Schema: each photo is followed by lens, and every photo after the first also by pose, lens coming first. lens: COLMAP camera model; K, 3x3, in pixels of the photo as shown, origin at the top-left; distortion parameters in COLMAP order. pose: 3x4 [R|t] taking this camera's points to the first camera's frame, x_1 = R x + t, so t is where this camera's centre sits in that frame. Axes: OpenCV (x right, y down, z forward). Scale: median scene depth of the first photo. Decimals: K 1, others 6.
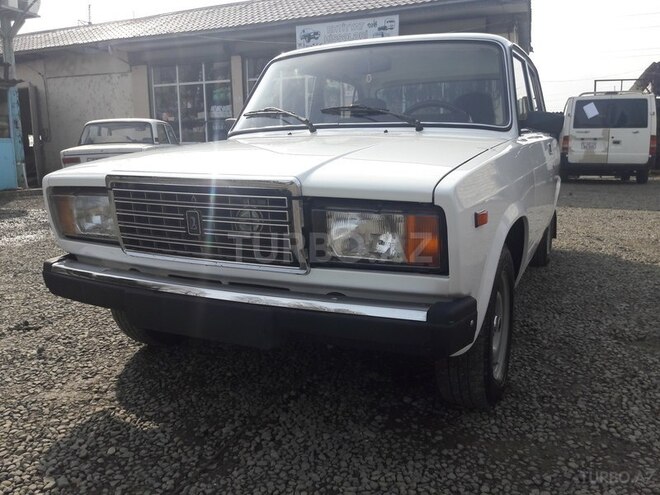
lens RADIAL K [[545.1, 0, 327.9], [0, 545.1, 245.0], [0, 0, 1]] dist [0.006494, -0.043849]
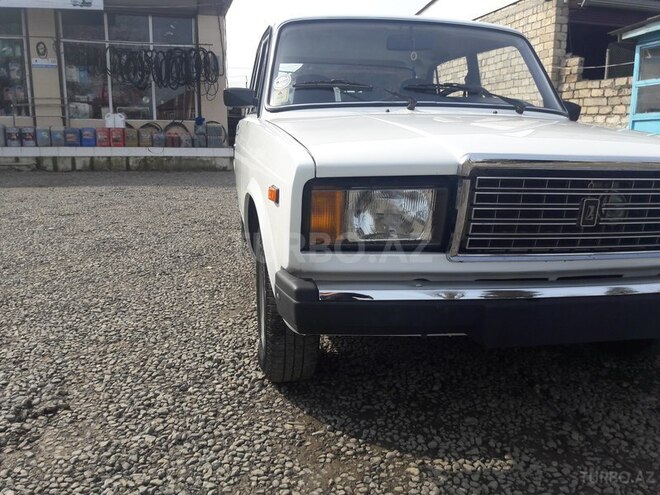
lens RADIAL K [[545.1, 0, 328.4], [0, 545.1, 242.6], [0, 0, 1]] dist [0.006494, -0.043849]
pose [[0.804152, -0.098215, 0.586254, -0.820266], [0.082479, 0.995151, 0.053583, -0.055200], [-0.588674, 0.005265, 0.808353, 0.404530]]
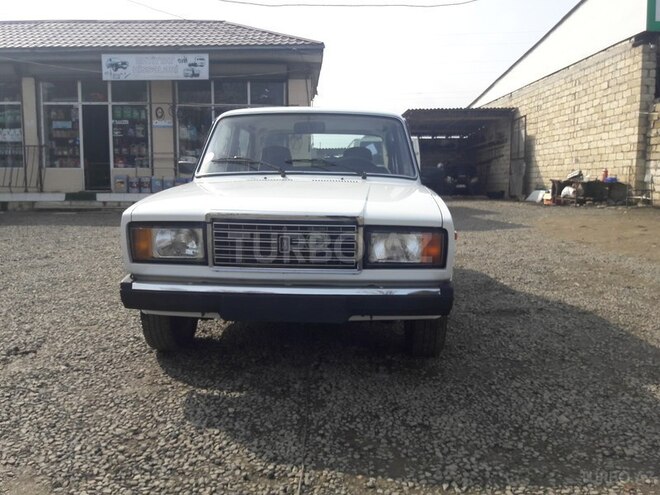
lens RADIAL K [[545.1, 0, 329.9], [0, 545.1, 244.1], [0, 0, 1]] dist [0.006494, -0.043849]
pose [[0.916763, -0.035110, 0.397886, -0.536121], [0.054799, 0.997766, -0.038218, 0.016907], [-0.395655, 0.056841, 0.916638, -0.306661]]
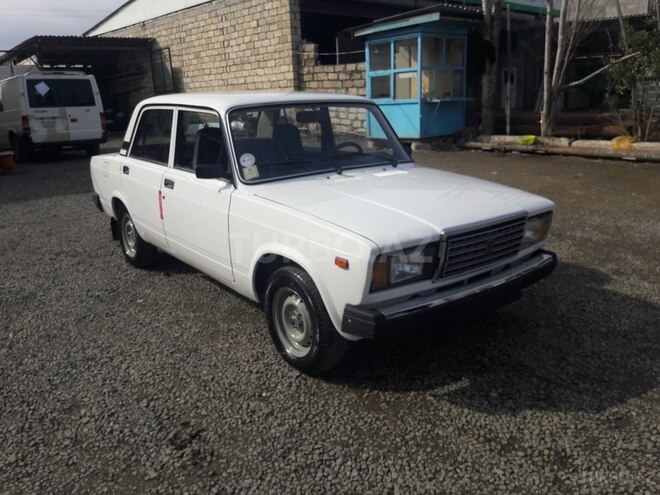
lens RADIAL K [[545.1, 0, 327.6], [0, 545.1, 246.2], [0, 0, 1]] dist [0.006494, -0.043849]
pose [[0.432946, -0.242725, 0.868126, -1.467367], [0.177054, 0.967203, 0.182128, -0.335118], [-0.883861, 0.074853, 0.461722, 0.492294]]
